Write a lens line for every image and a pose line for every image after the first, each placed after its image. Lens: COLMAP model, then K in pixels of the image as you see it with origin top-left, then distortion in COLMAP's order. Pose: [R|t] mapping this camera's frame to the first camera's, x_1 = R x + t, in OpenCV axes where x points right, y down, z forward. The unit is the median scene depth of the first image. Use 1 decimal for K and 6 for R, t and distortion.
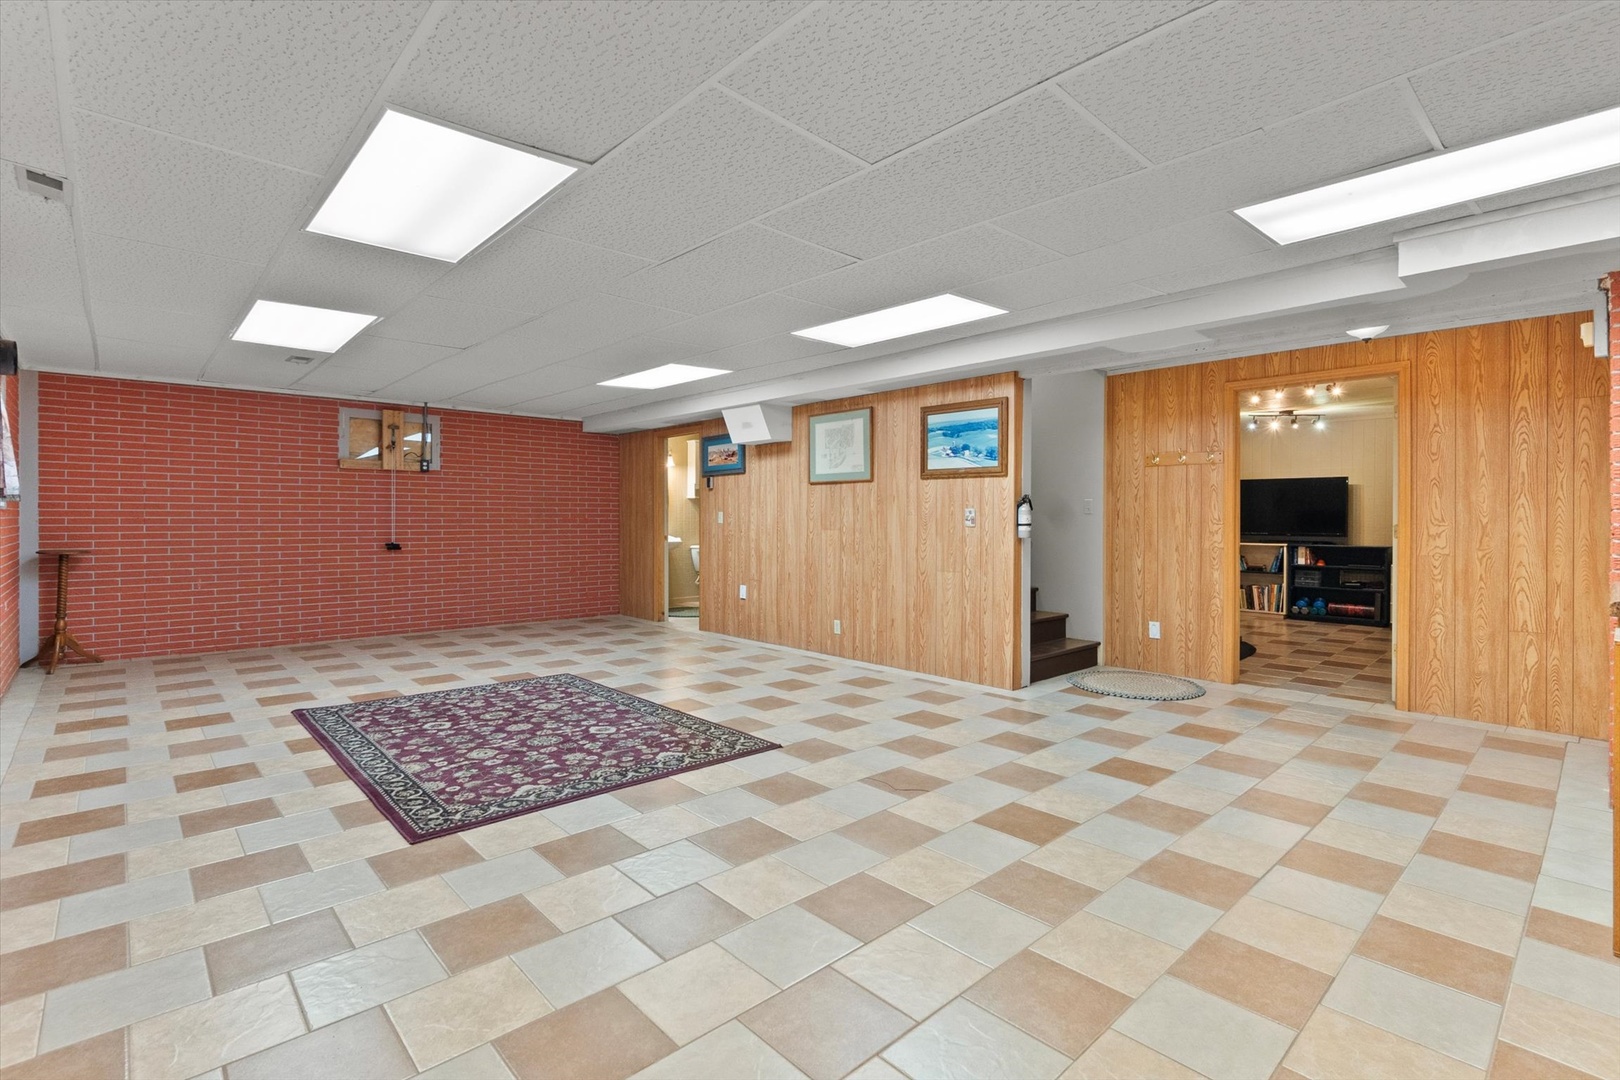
lens RADIAL K [[724.3, 0, 810.0], [0, 724.3, 540.0], [0, 0, 1]] dist [-0.002052, -0.000169]
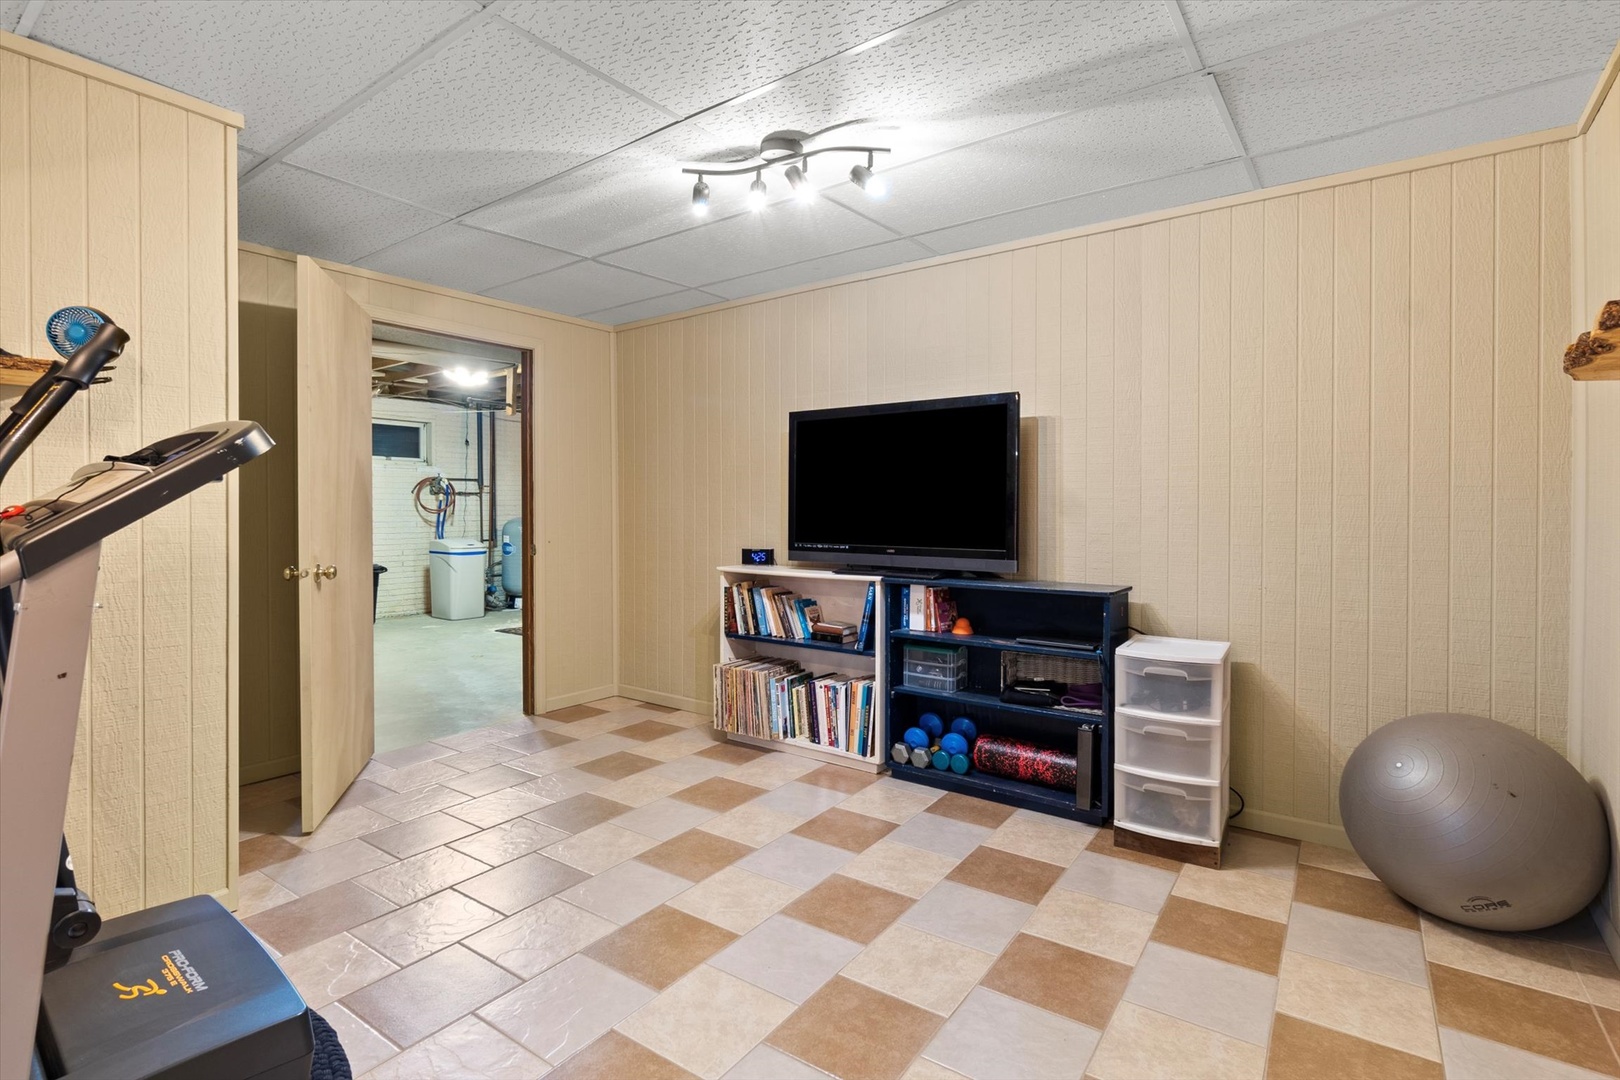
lens RADIAL K [[712.9, 0, 804.9], [0, 712.9, 519.8], [0, 0, 1]] dist [-0.001409, 0.000223]
pose [[0.982389, 0.002850, 0.186826, 0.535040], [0.000023, 0.999882, -0.015377, -0.017876], [-0.186848, 0.015110, 0.982273, 0.625790]]
